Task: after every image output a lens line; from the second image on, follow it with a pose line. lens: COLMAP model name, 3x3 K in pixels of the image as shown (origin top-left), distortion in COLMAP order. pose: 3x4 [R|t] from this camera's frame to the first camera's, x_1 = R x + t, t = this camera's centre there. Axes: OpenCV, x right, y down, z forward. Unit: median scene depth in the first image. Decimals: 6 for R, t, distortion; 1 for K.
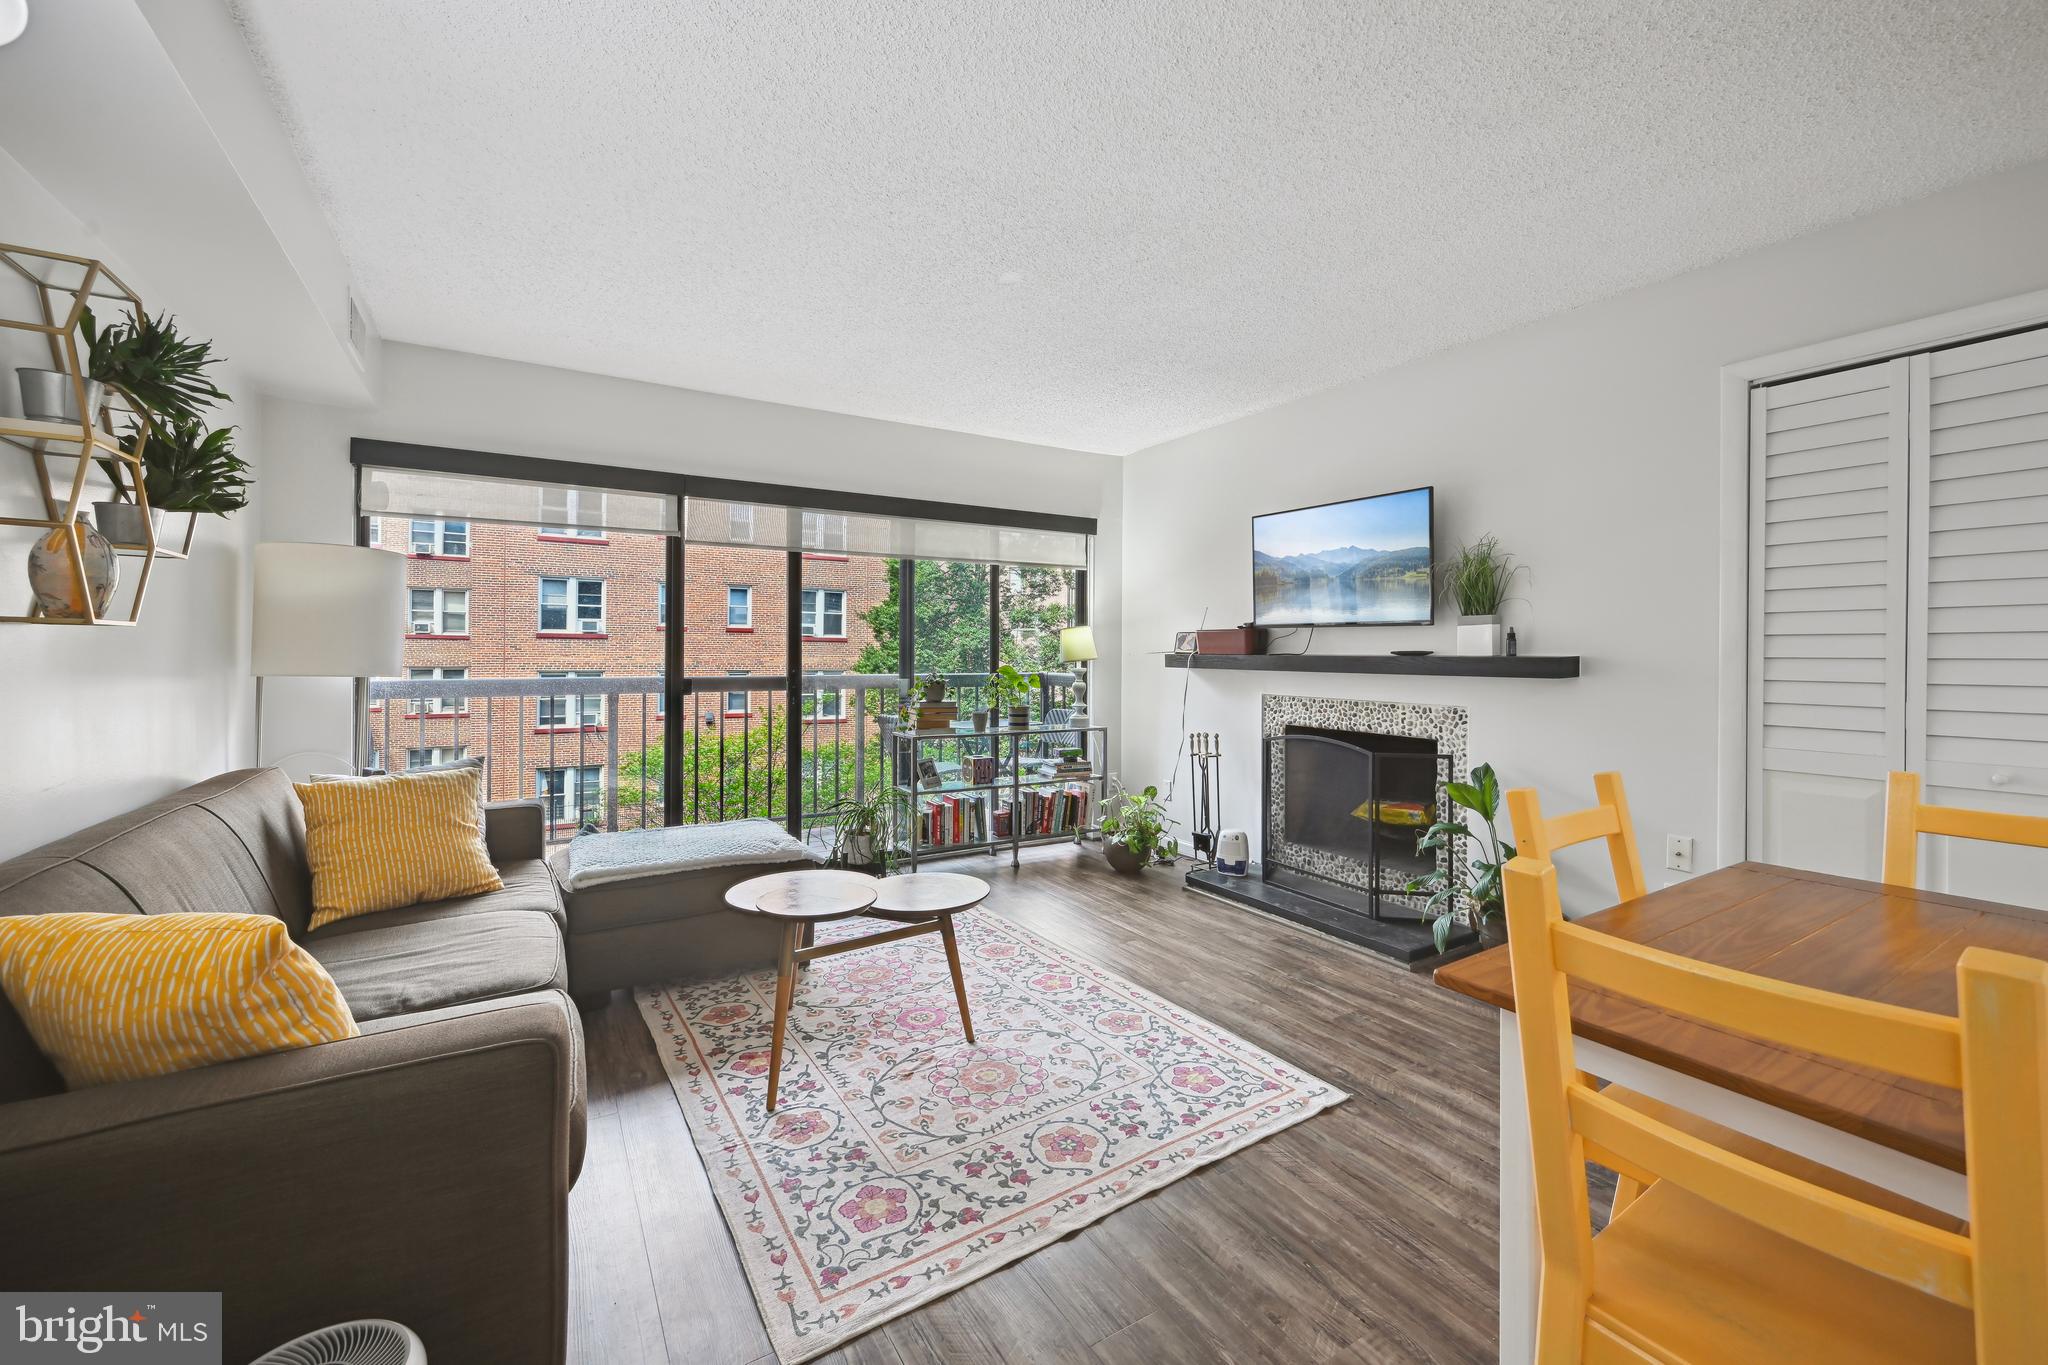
lens RADIAL K [[820.6, 0, 1029.7], [0, 820.6, 642.9], [0, 0, 1]] dist [-0.003580, 0.000841]
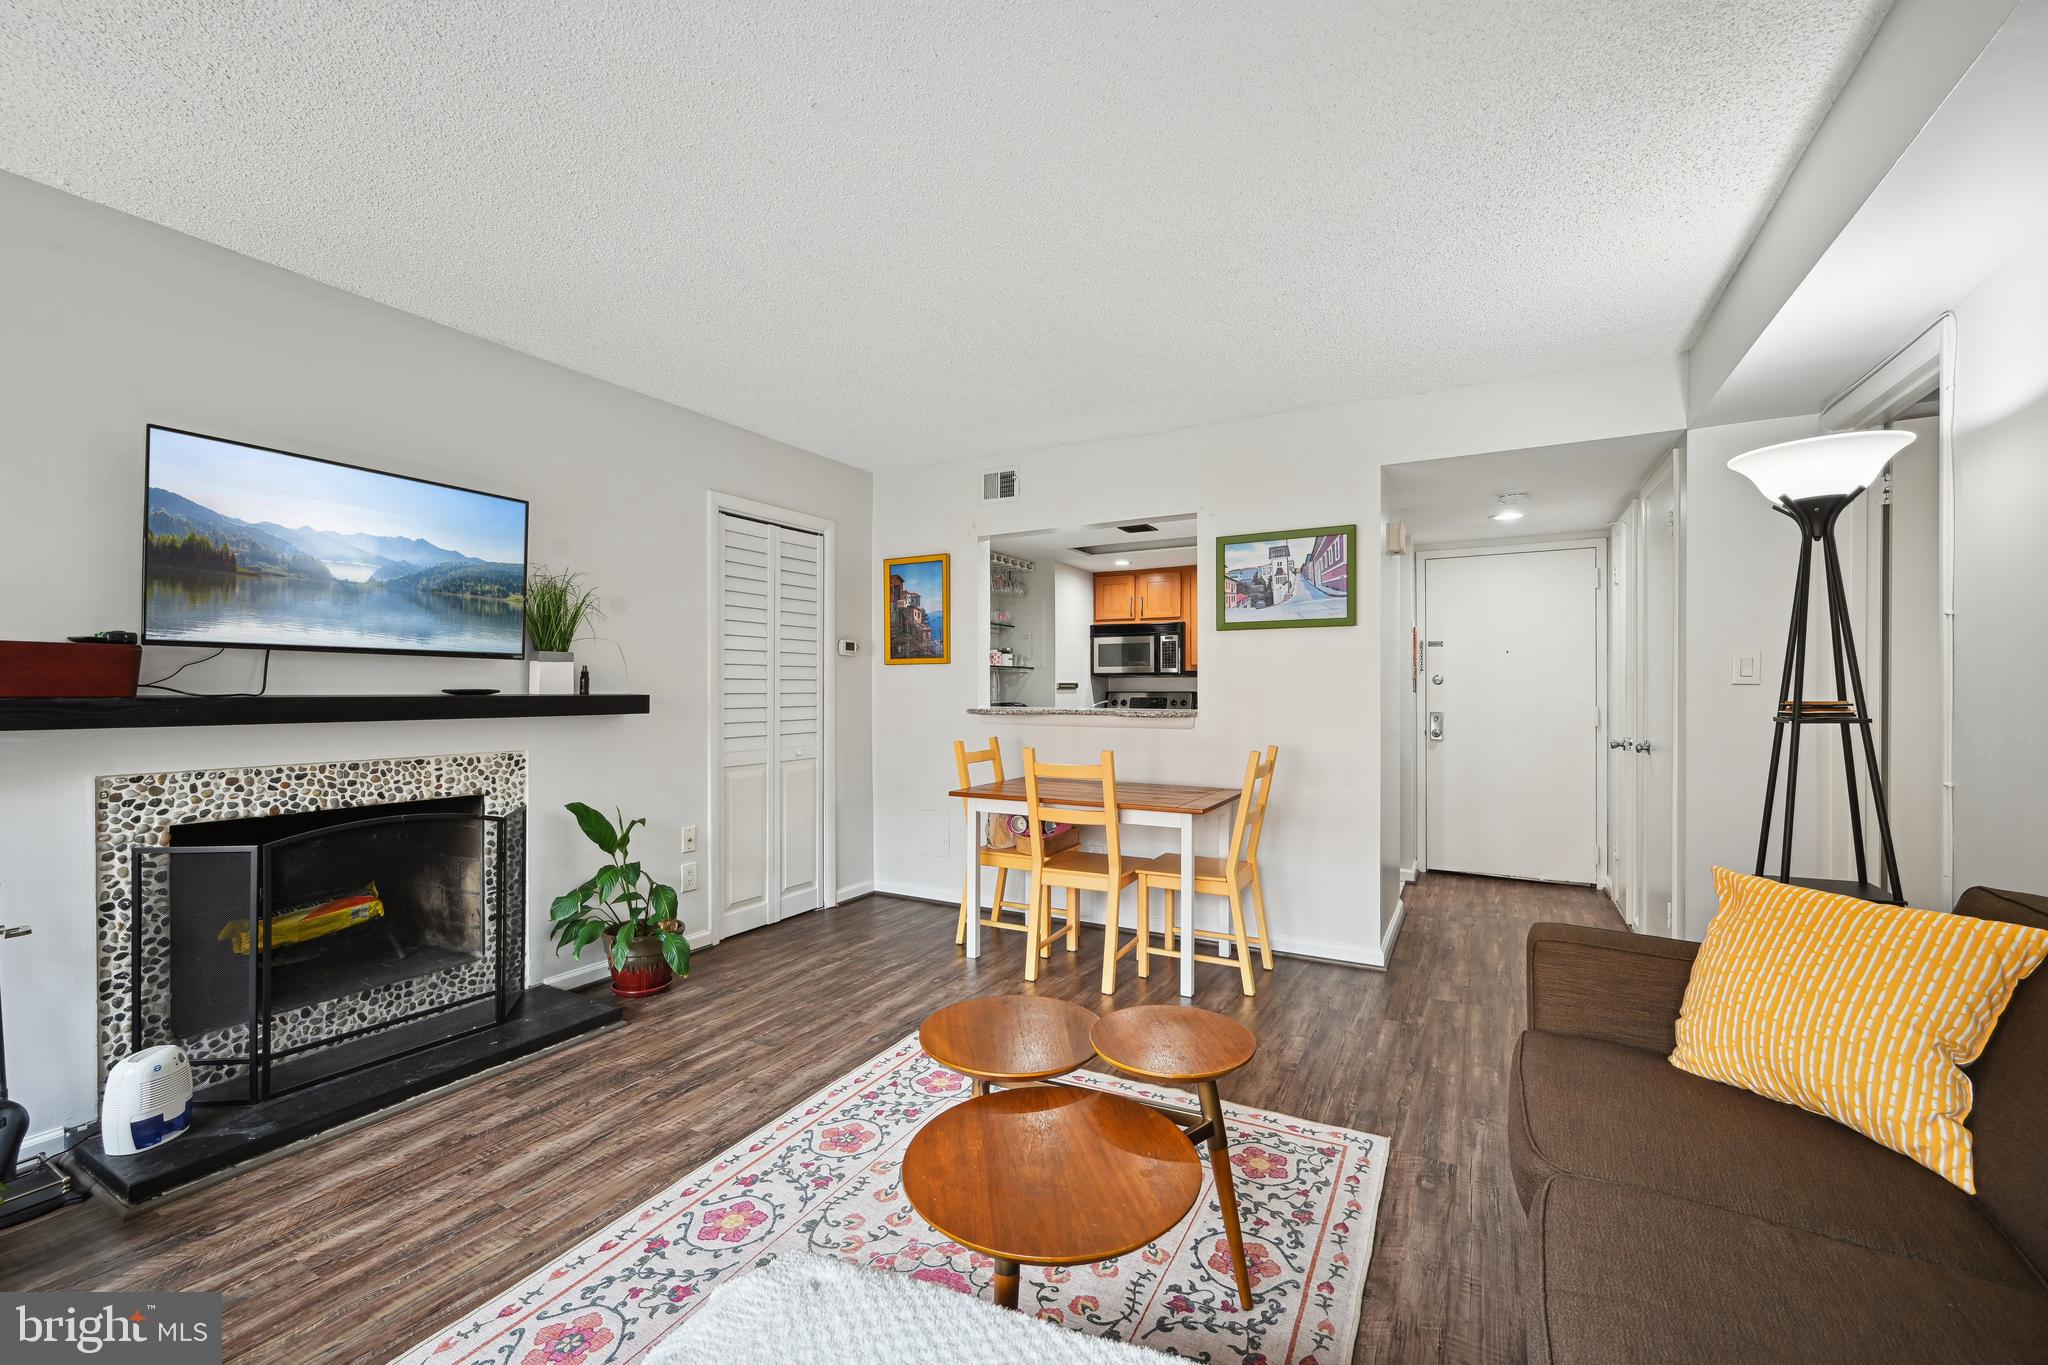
lens RADIAL K [[820.6, 0, 1033.4], [0, 820.6, 687.1], [0, 0, 1]] dist [-0.003580, 0.000841]
pose [[-0.489269, 0.000595, 0.872133, -0.610199], [-0.009693, 0.999934, -0.006121, 0.008622], [-0.872079, -0.011448, -0.489231, 1.079786]]
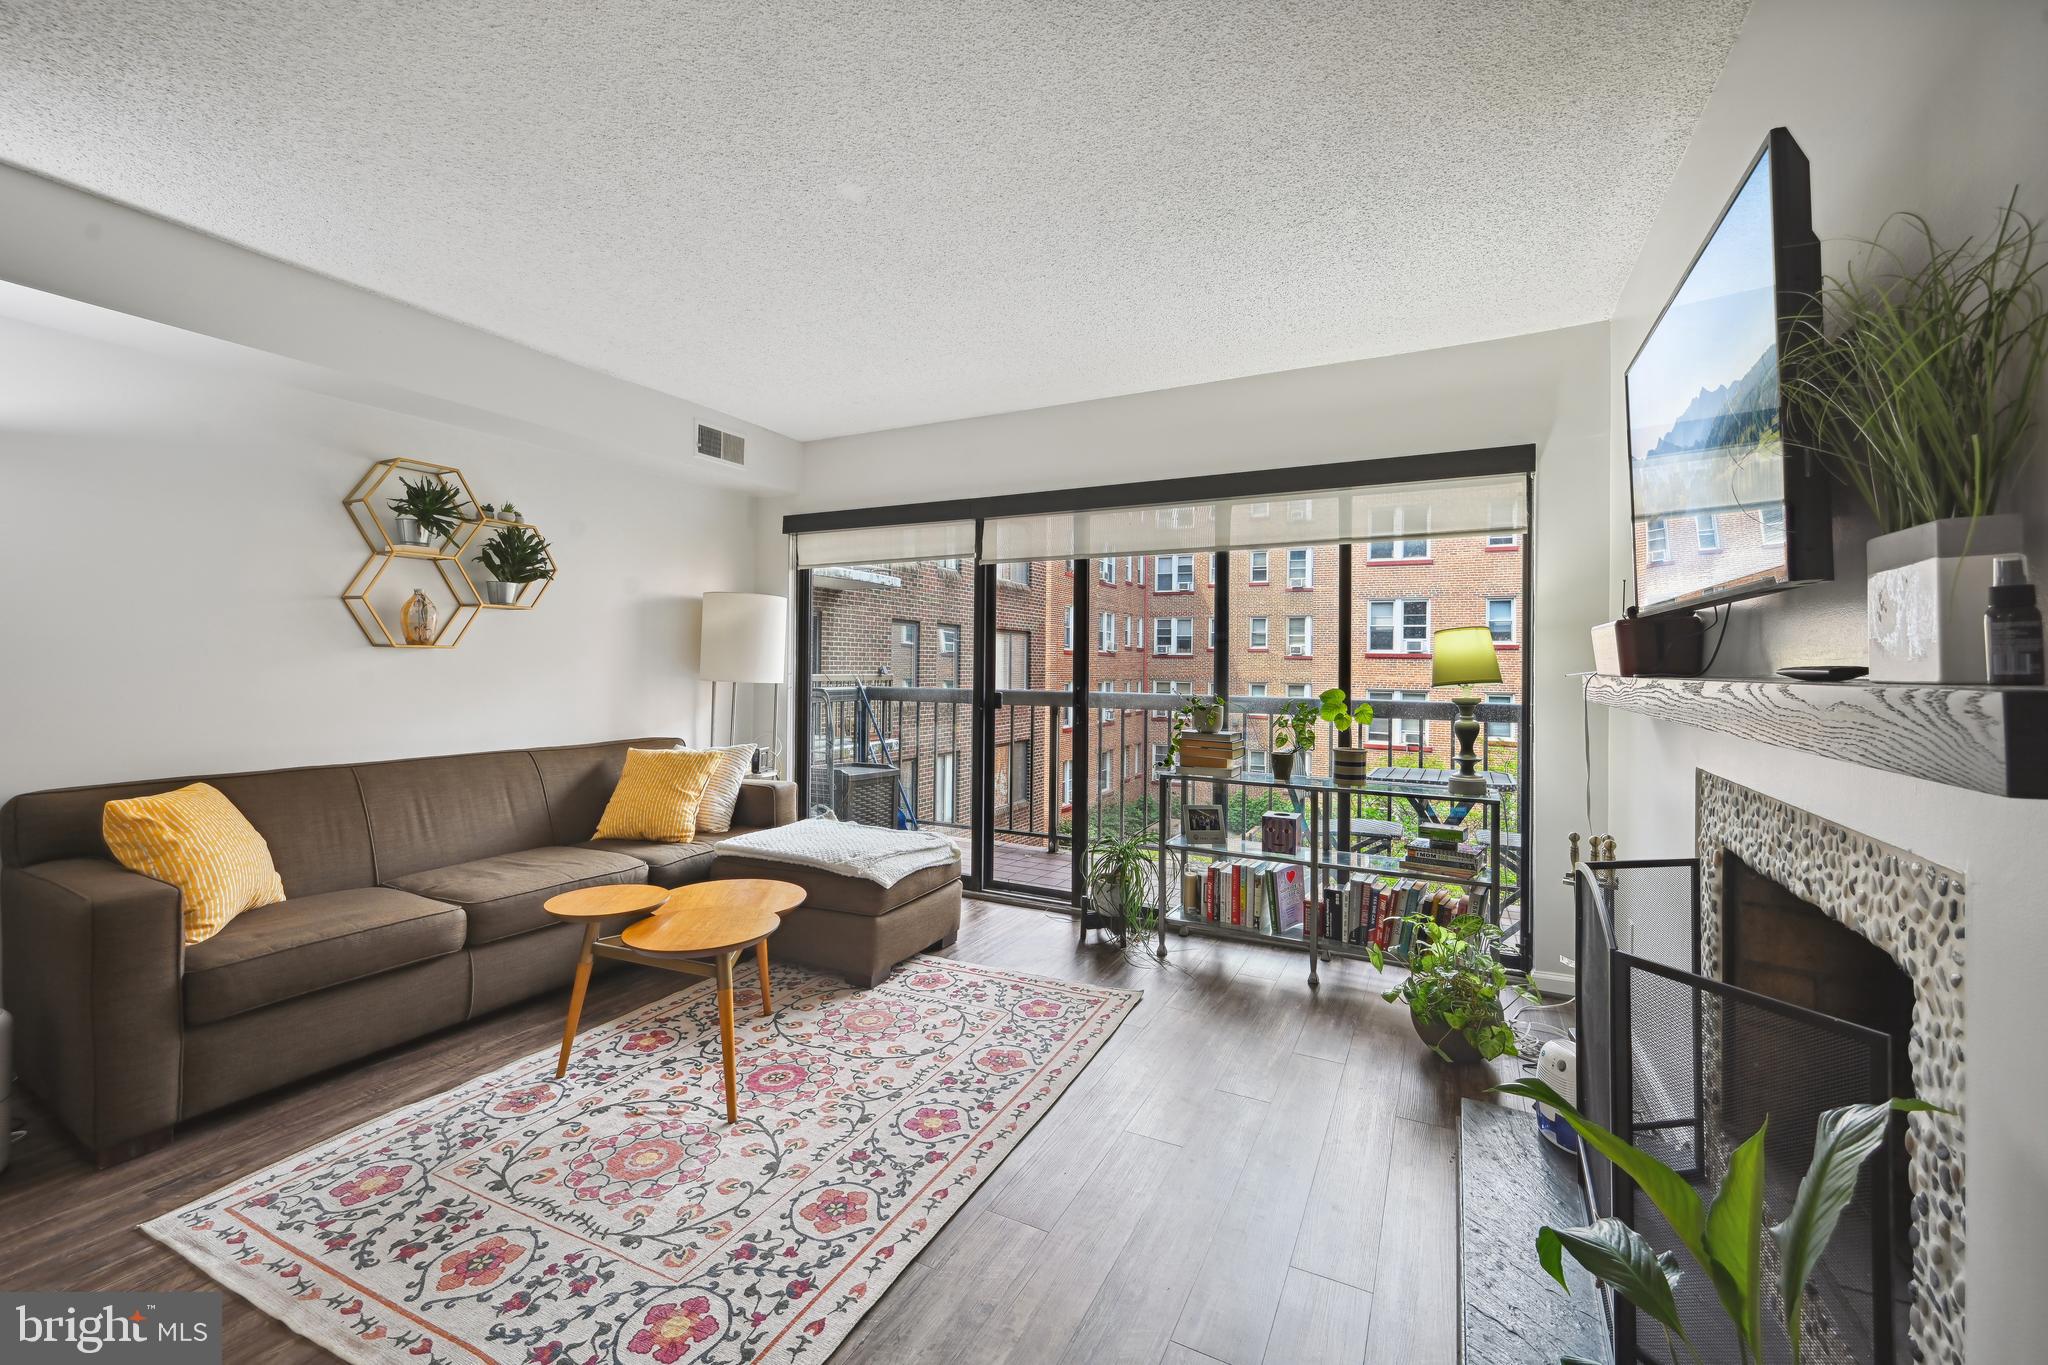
lens RADIAL K [[820.6, 0, 1046.1], [0, 820.6, 652.9], [0, 0, 1]] dist [-0.003580, 0.000841]
pose [[0.523998, -0.012732, -0.851624, 0.682212], [0.001782, 0.999902, -0.013852, 0.010516], [0.851718, 0.005741, 0.523970, 0.684727]]
